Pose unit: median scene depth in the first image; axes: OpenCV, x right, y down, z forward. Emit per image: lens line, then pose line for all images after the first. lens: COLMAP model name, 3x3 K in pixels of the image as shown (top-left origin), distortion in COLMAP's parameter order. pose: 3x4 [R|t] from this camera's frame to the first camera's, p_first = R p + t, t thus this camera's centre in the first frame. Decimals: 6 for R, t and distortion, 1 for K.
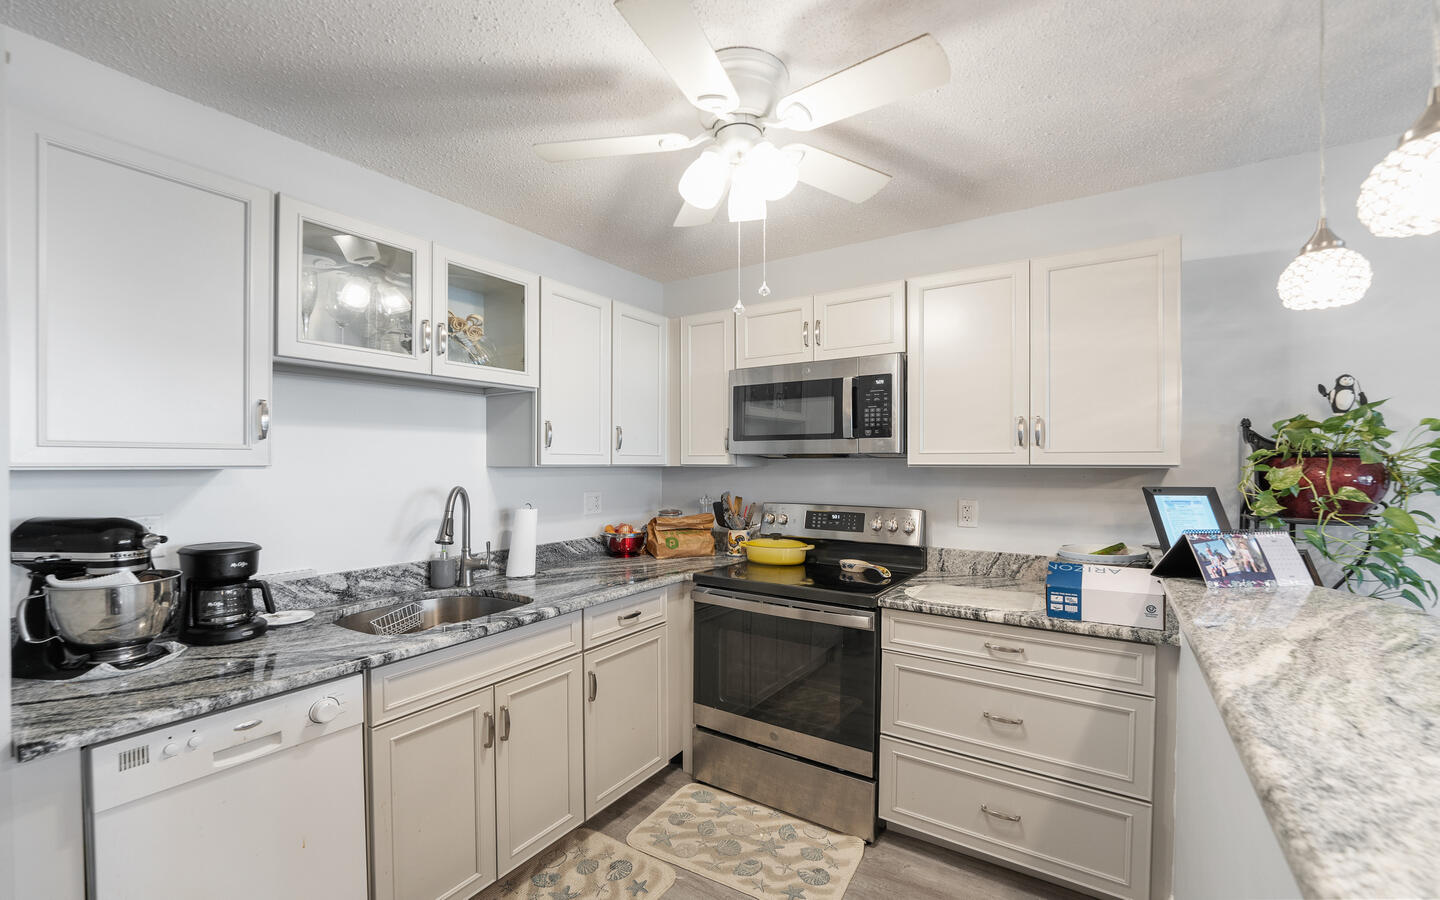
lens RADIAL K [[586.7, 0, 722.7], [0, 586.7, 474.2], [0, 0, 1]] dist [-0.019946, 0.002208]
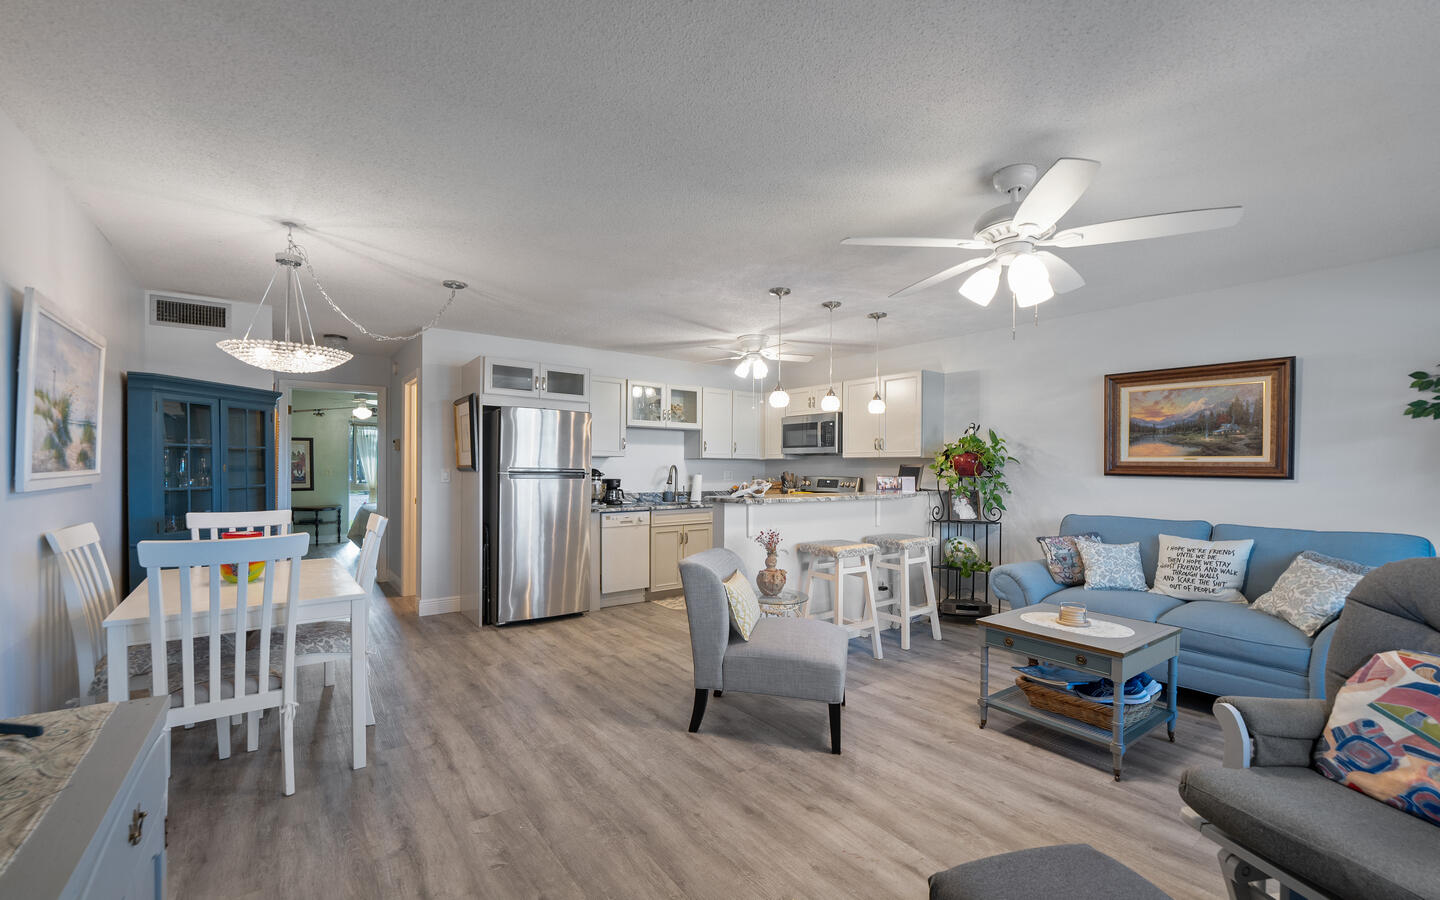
lens RADIAL K [[586.7, 0, 717.4], [0, 586.7, 469.2], [0, 0, 1]] dist [-0.019946, 0.002208]
pose [[0.939271, 0.006283, -0.343119, 0.755409], [-0.011206, 0.999861, -0.012369, 0.077778], [0.342994, 0.015463, 0.939210, -1.672729]]
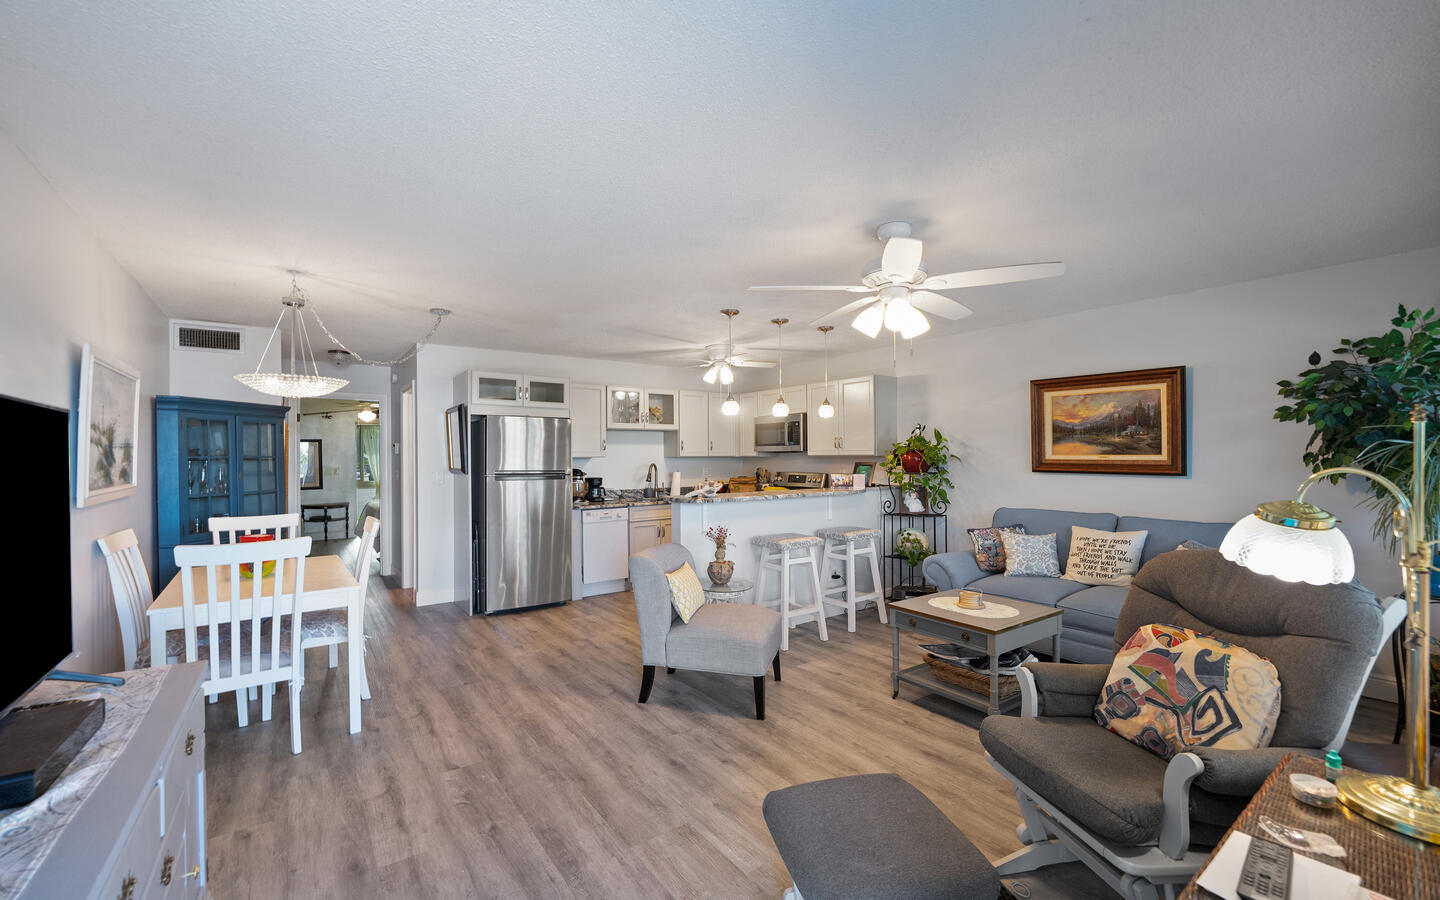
lens RADIAL K [[586.7, 0, 718.3], [0, 586.7, 455.0], [0, 0, 1]] dist [-0.019946, 0.002208]
pose [[0.934737, -0.007910, -0.355251, 0.995845], [0.001730, 0.999842, -0.017710, 0.032540], [0.355335, 0.015940, 0.934603, -1.817067]]
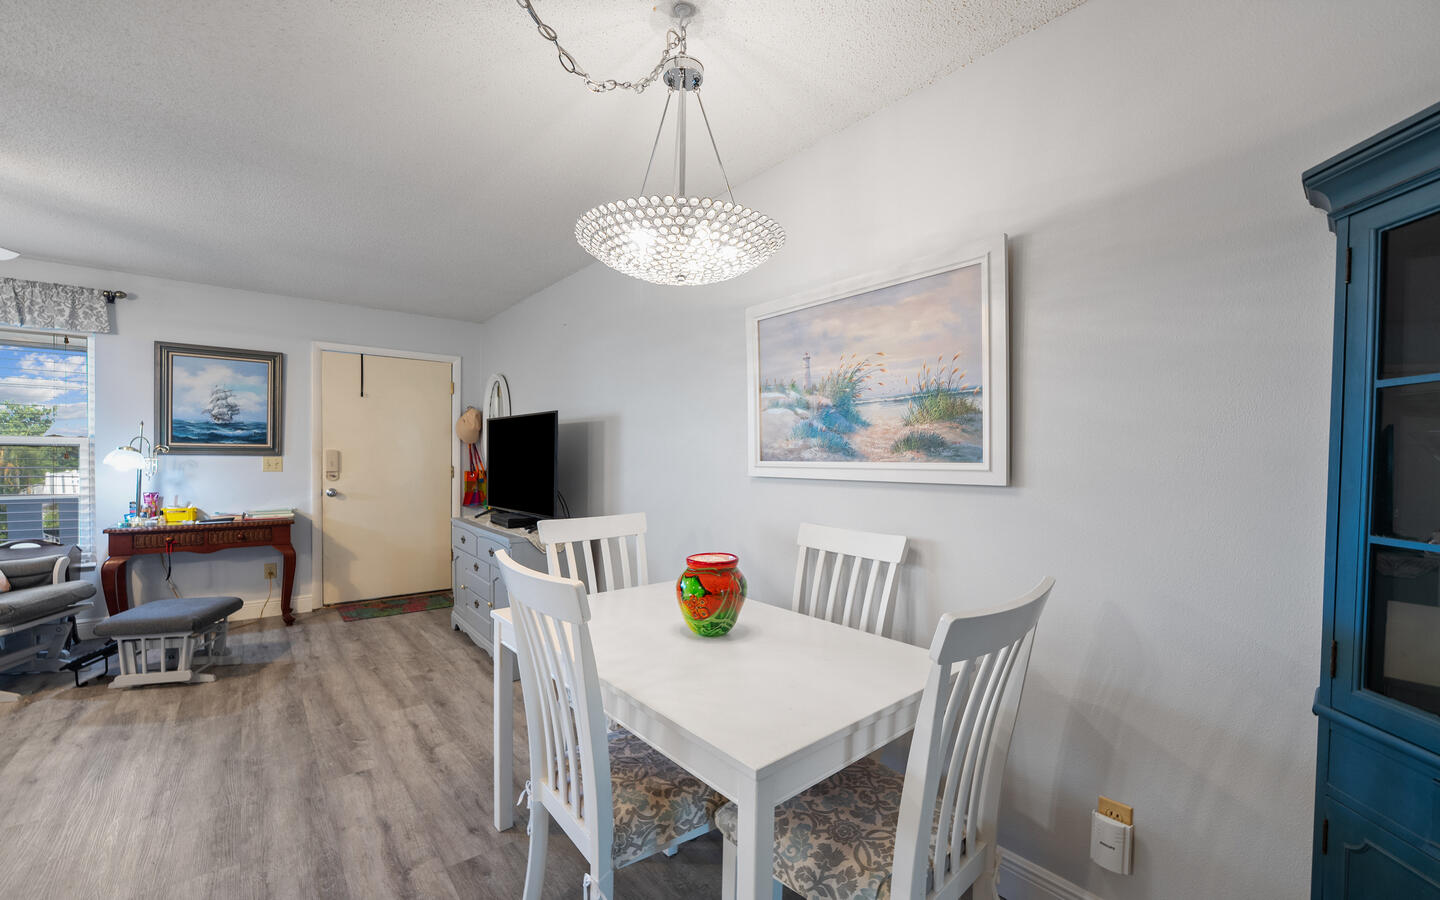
lens RADIAL K [[586.7, 0, 720.9], [0, 586.7, 464.7], [0, 0, 1]] dist [-0.019946, 0.002208]
pose [[-0.952485, -0.014194, 0.304255, -0.945861], [-0.005449, 0.999548, 0.029571, 0.059294], [-0.304537, 0.026508, -0.952131, -0.029313]]
